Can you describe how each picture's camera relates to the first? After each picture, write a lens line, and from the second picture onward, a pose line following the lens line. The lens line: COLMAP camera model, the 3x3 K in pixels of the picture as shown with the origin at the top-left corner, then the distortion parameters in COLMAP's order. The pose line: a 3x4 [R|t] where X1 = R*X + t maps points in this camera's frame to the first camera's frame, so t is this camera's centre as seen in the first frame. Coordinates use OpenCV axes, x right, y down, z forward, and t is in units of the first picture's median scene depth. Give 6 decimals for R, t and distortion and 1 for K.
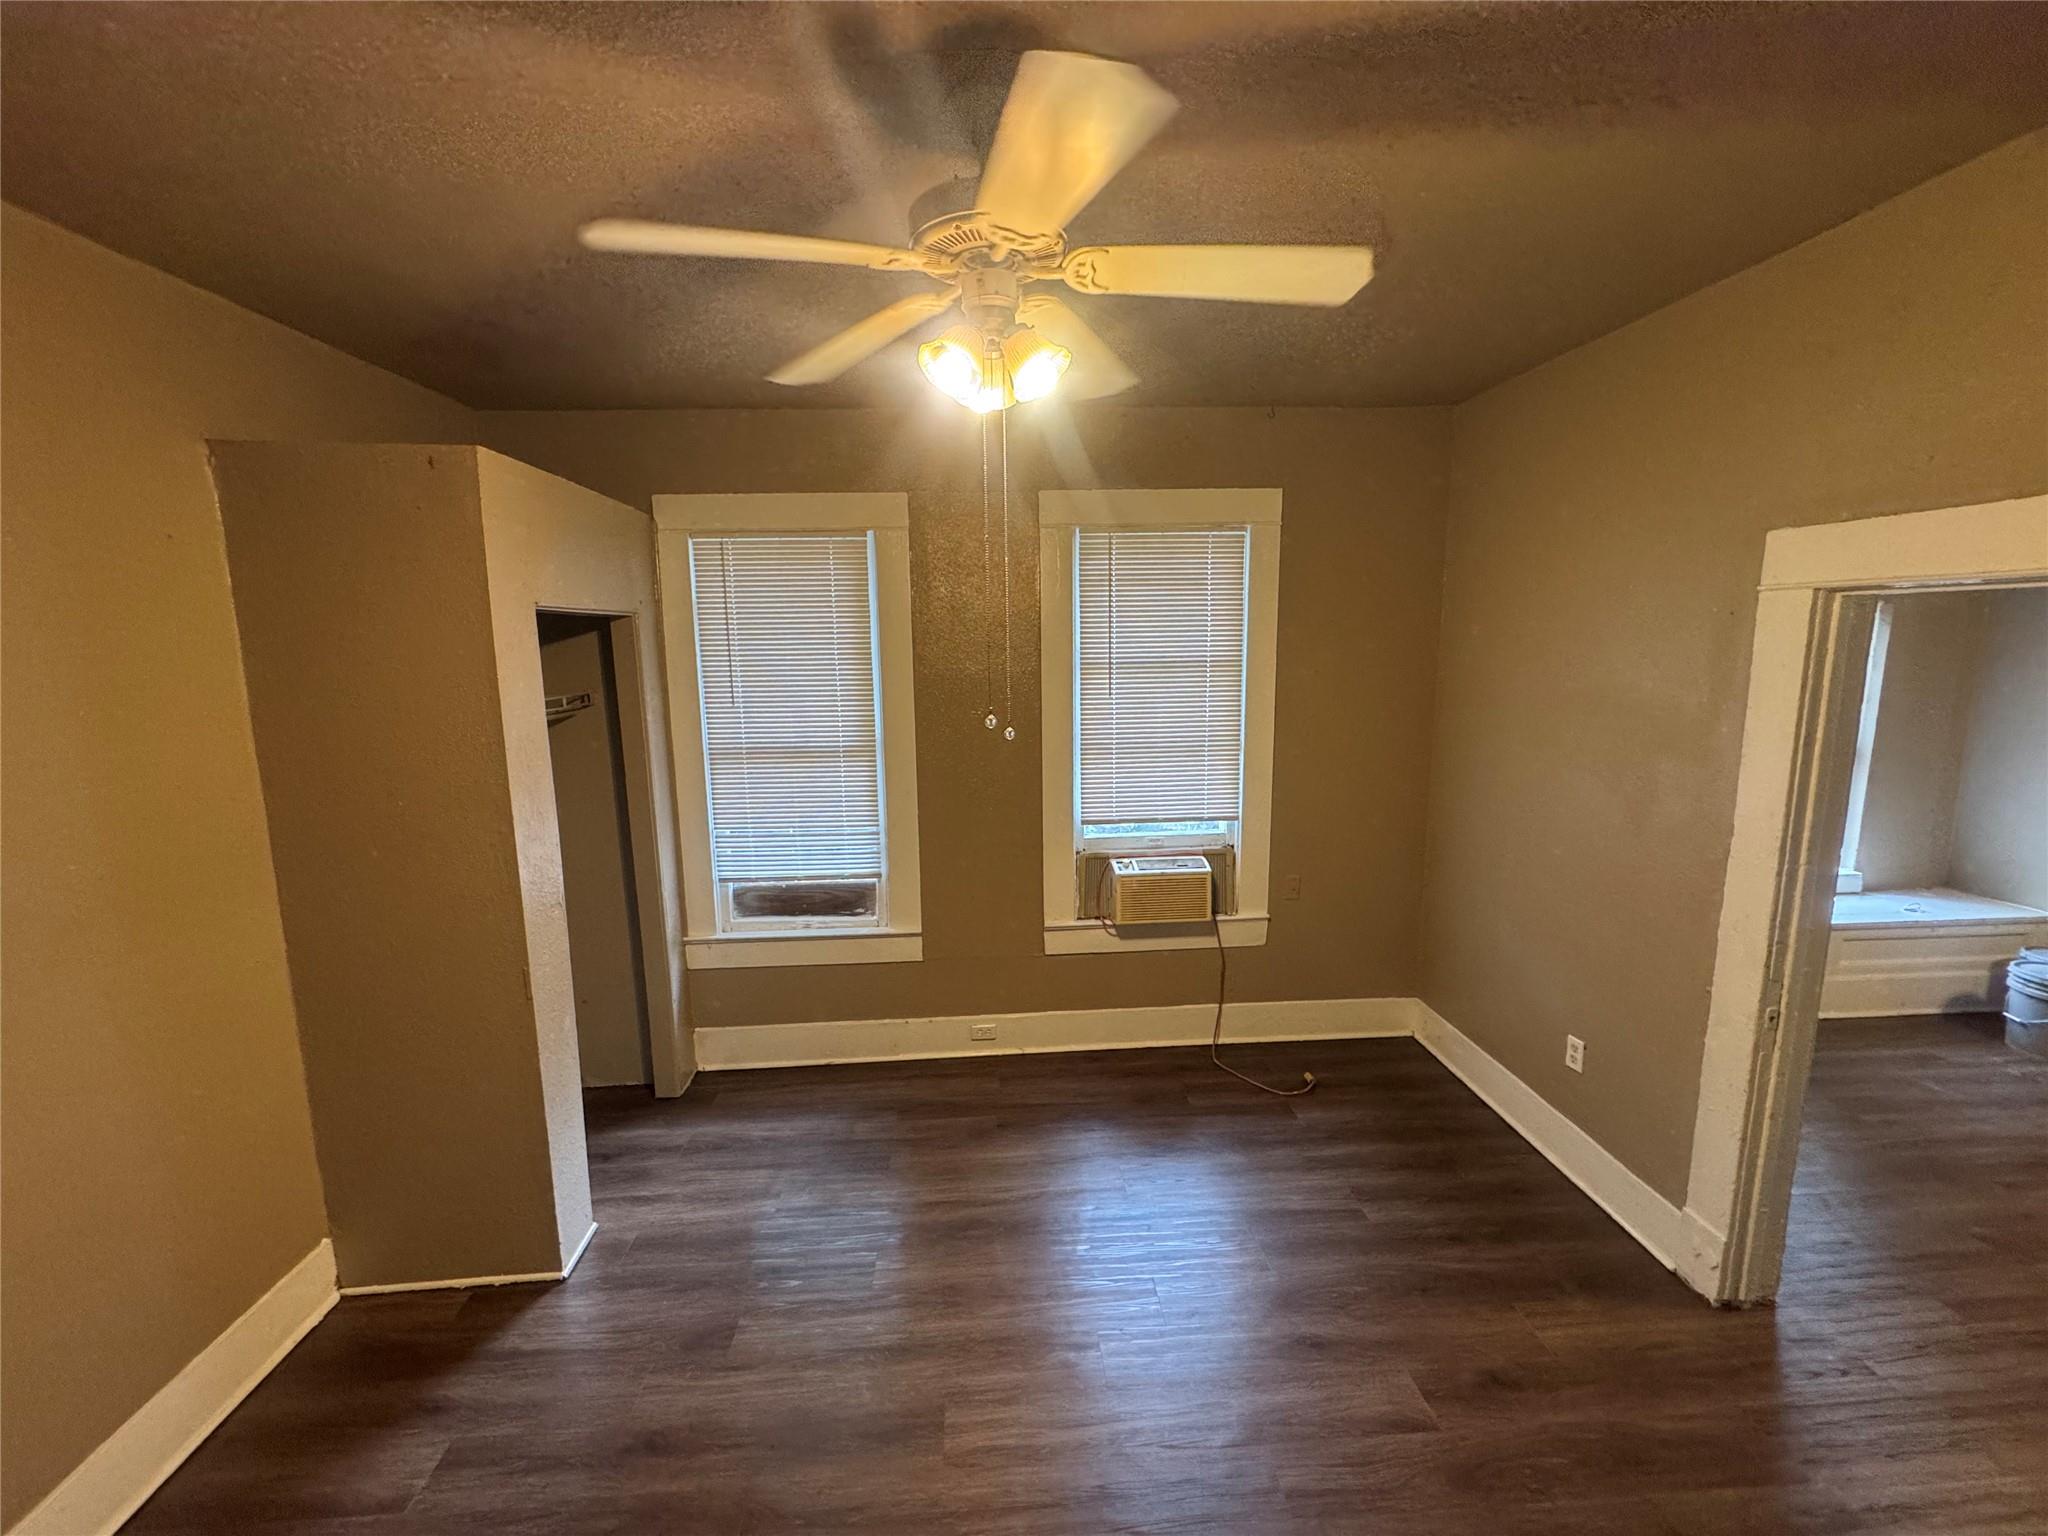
lens RADIAL K [[820.3, 0, 1024.0], [0, 820.3, 768.0], [0, 0, 1]] dist [-0.000664, 0.000003]
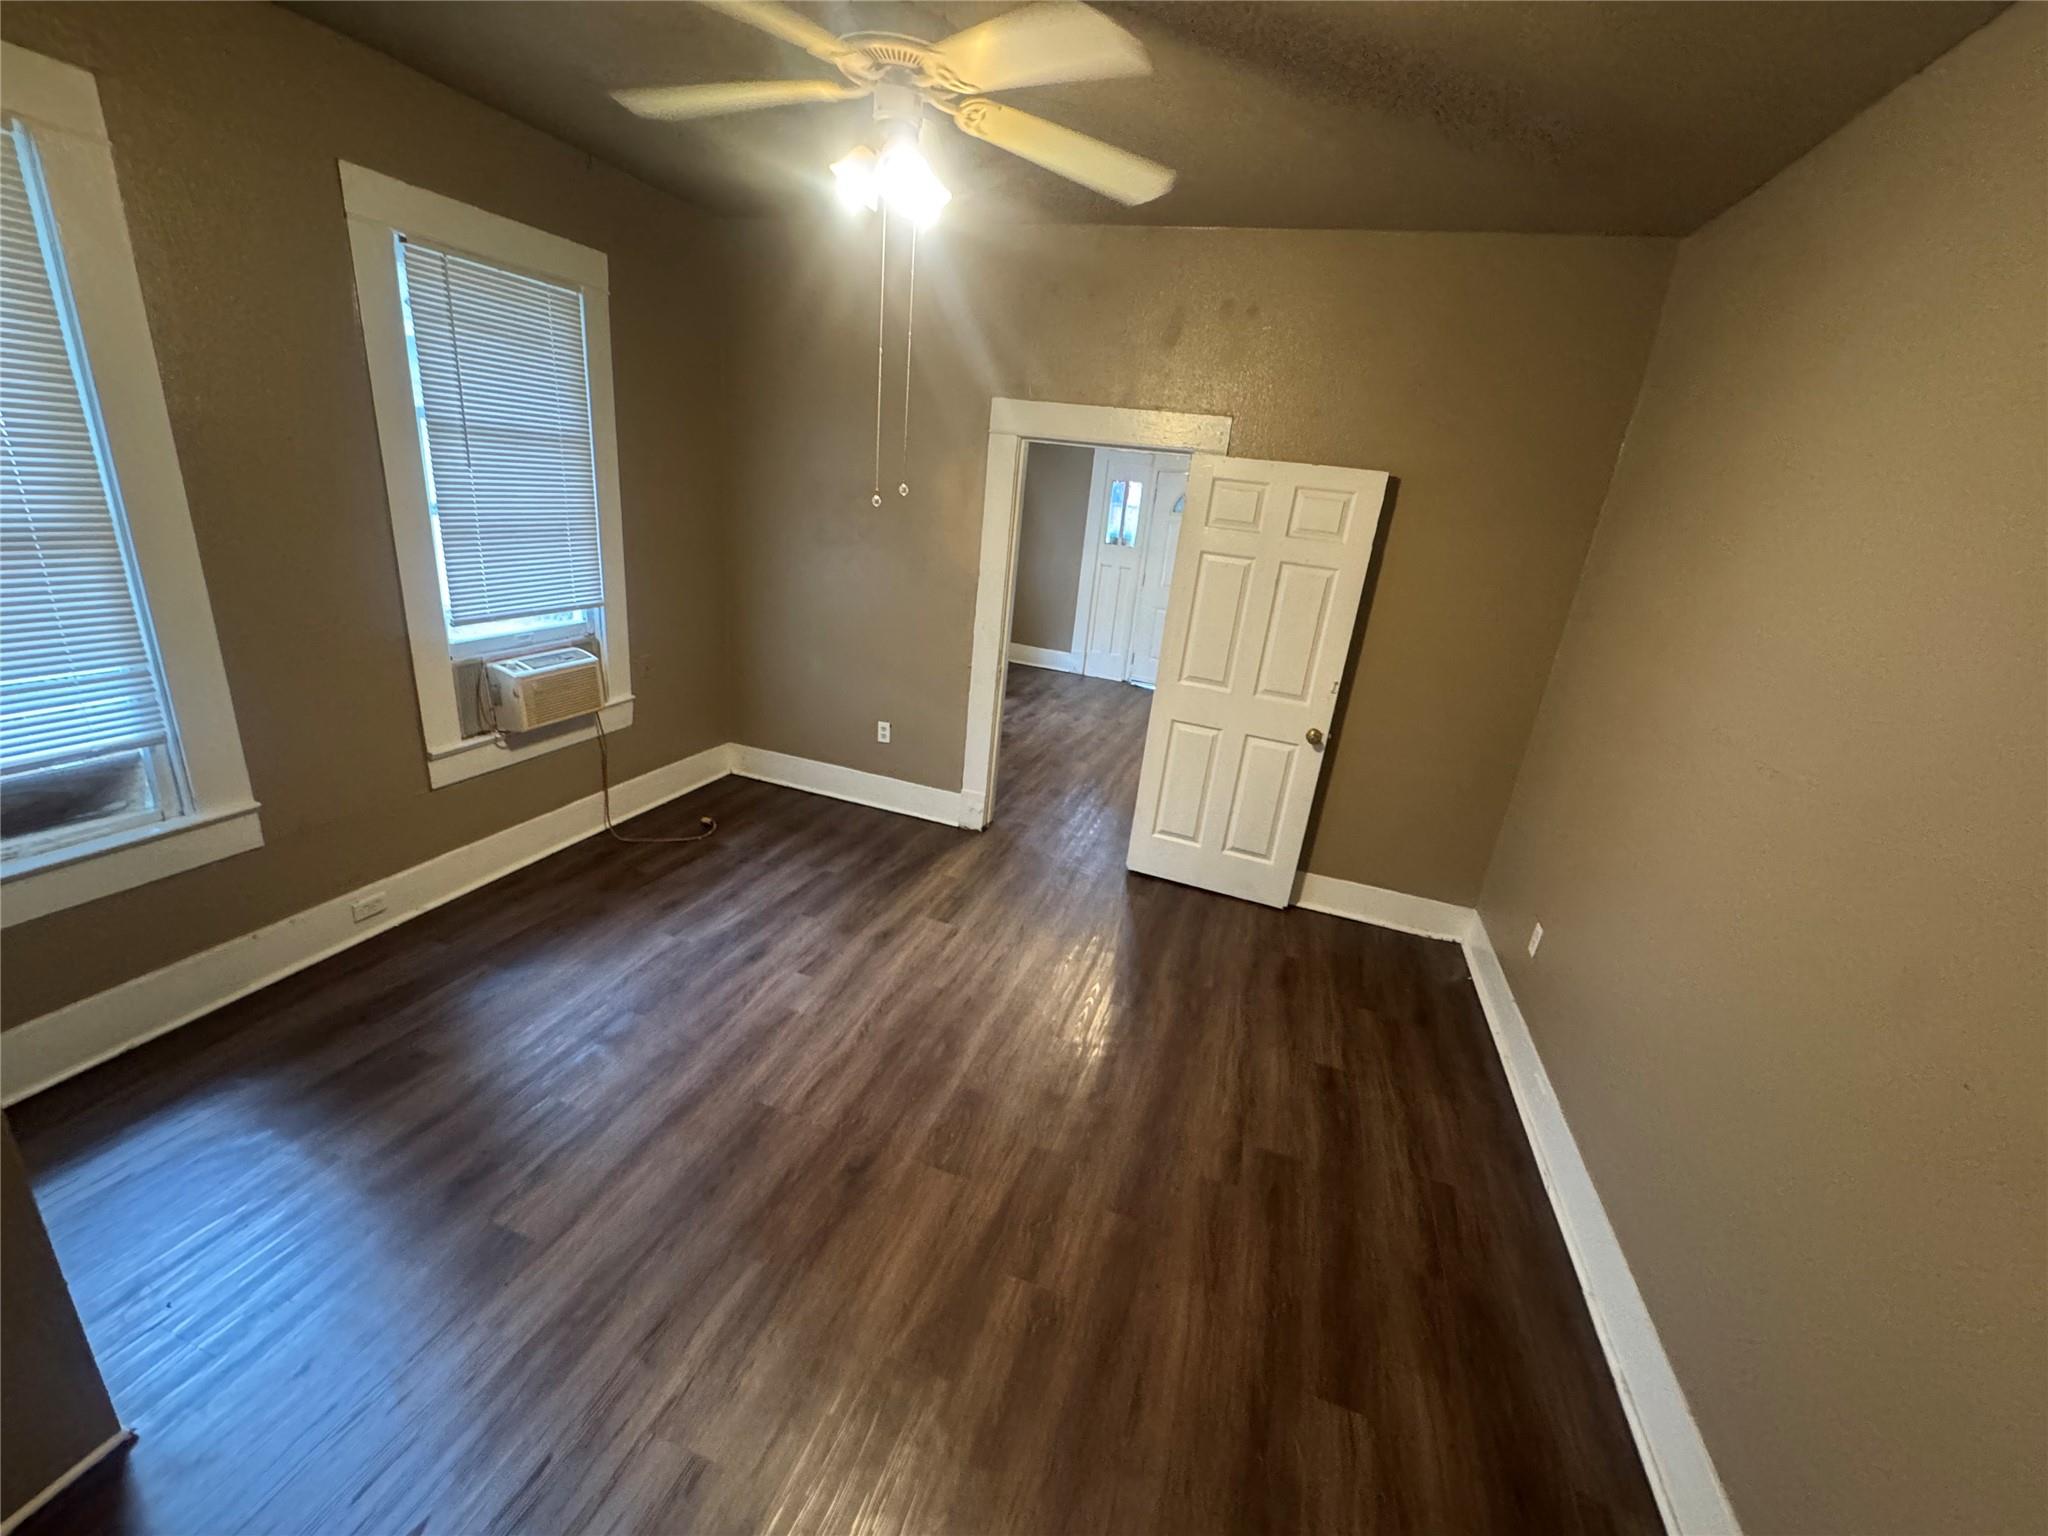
lens RADIAL K [[822.0, 0, 1024.0], [0, 822.0, 768.0], [0, 0, 1]] dist [-0.001495, -0.000222]
pose [[0.373333, -0.257249, 0.891317, -0.499126], [0.044936, 0.964670, 0.259599, 0.016231], [-0.926609, -0.056864, 0.371703, 0.133721]]
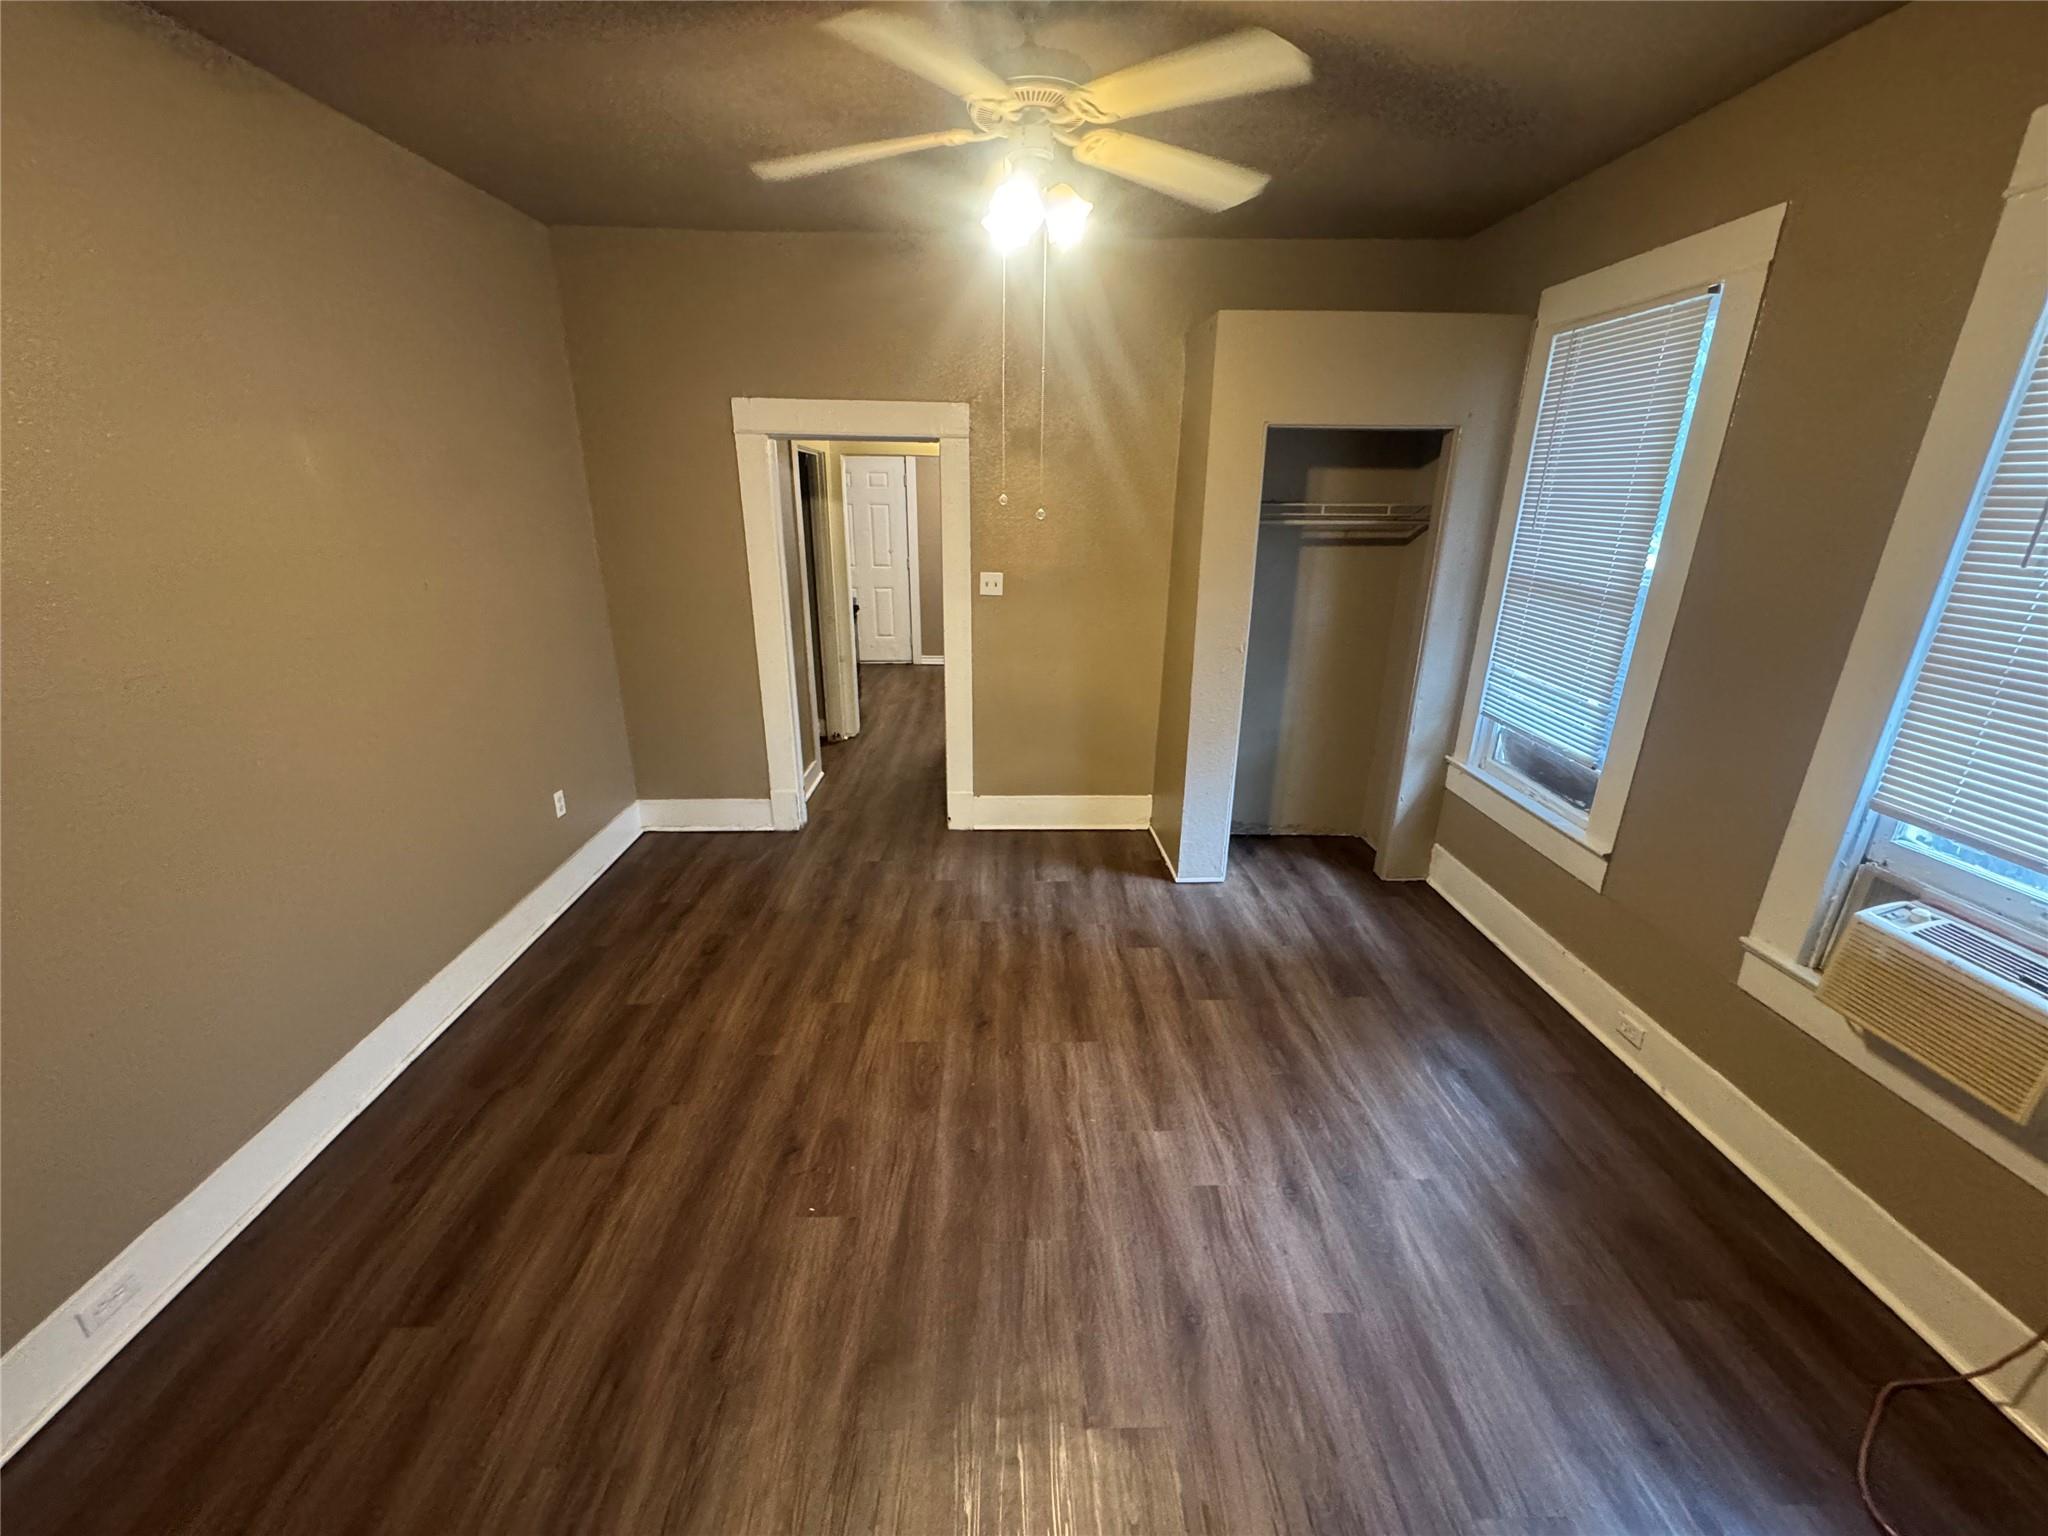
lens RADIAL K [[820.3, 0, 1024.0], [0, 820.3, 768.0], [0, 0, 1]] dist [-0.000664, 0.000003]
pose [[-0.038572, 0.341940, -0.938930, 0.579497], [-0.163752, 0.924763, 0.343508, -0.047595], [0.985747, 0.167001, 0.020323, 0.442004]]
